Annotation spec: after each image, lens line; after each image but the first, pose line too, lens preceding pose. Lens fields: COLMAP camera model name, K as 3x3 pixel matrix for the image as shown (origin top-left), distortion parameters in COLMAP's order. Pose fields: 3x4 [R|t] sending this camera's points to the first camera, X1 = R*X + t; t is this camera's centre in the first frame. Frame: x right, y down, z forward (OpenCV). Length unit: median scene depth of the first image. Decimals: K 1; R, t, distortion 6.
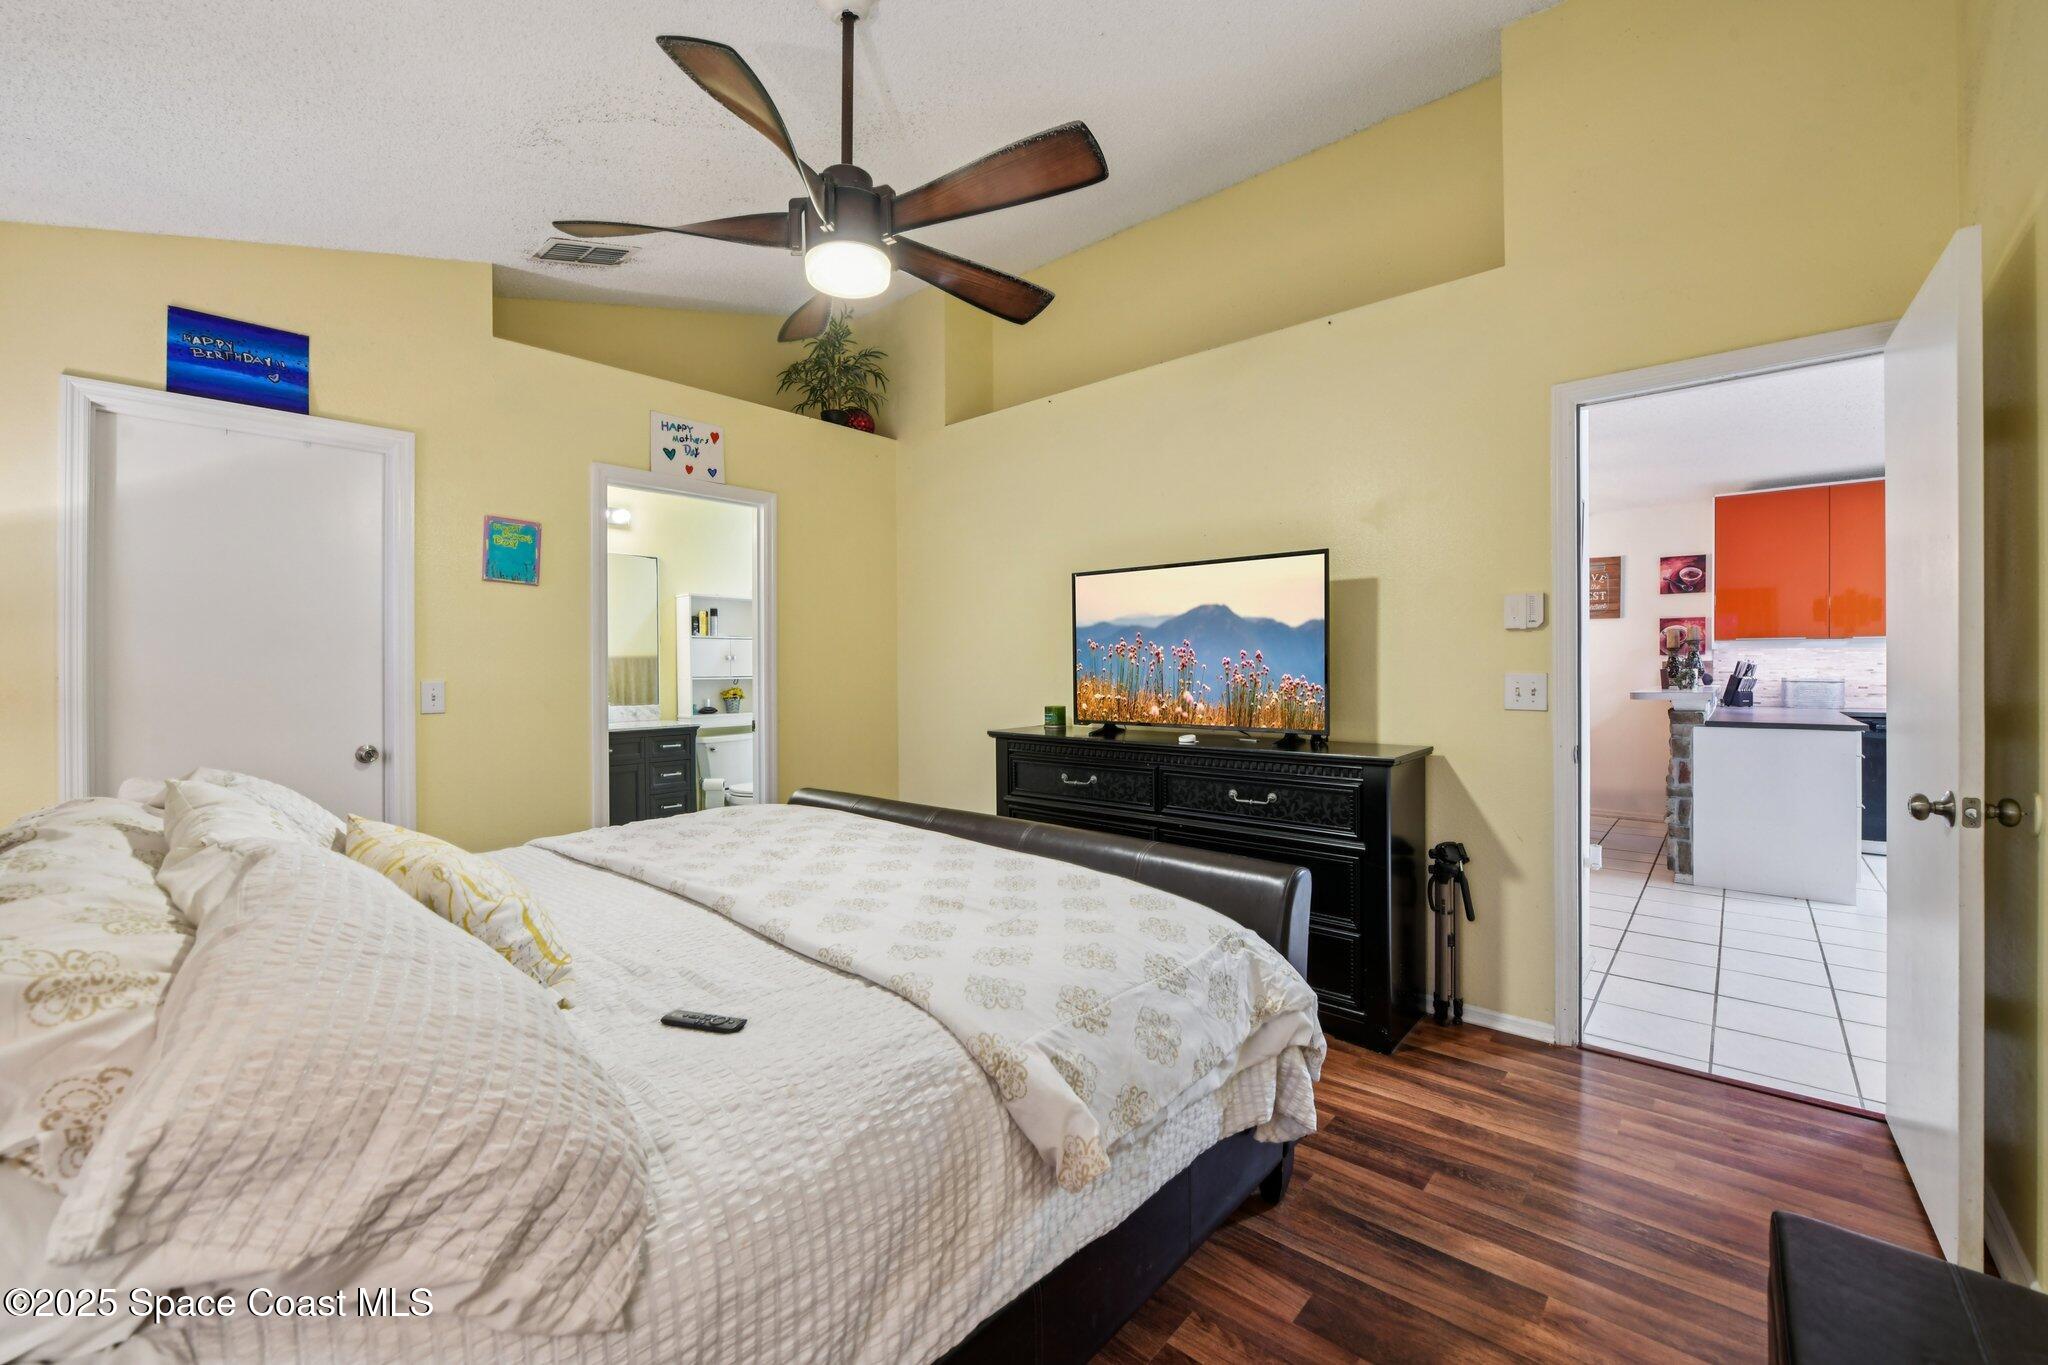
lens RADIAL K [[807.2, 0, 1020.3], [0, 807.2, 674.4], [0, 0, 1]] dist [-0.001974, -0.008074]
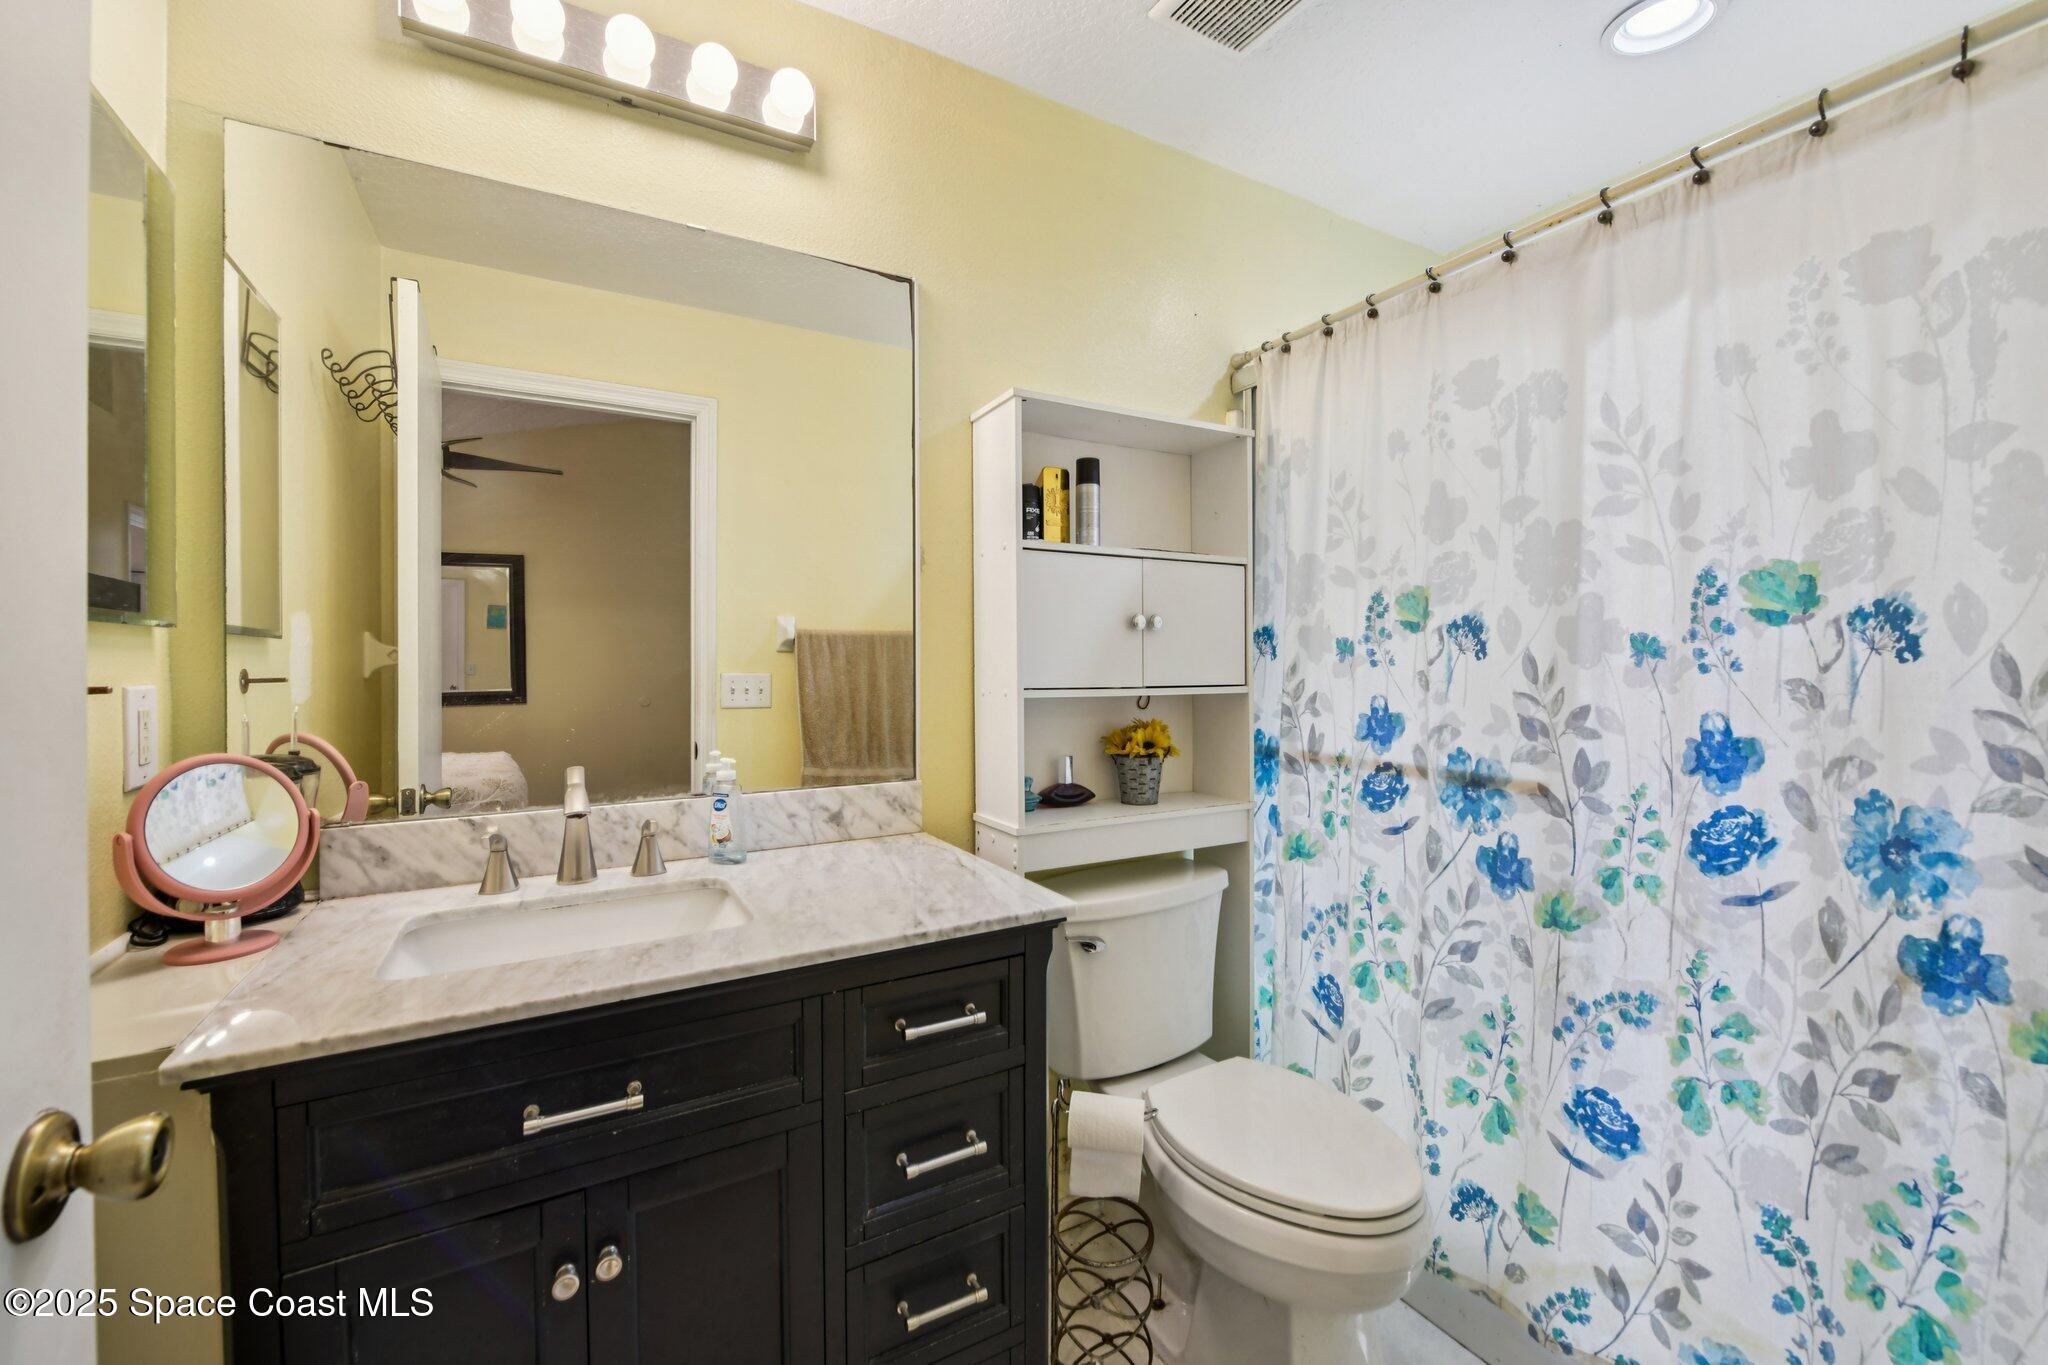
lens RADIAL K [[825.7, 0, 1024.0], [0, 825.7, 682.5], [0, 0, 1]] dist [-0.002189, -0.000821]
pose [[0.940093, 0.007217, -0.340842, -0.297999], [-0.006233, 0.999973, 0.003982, 0.000200], [0.340861, -0.001619, 0.940112, 0.705277]]
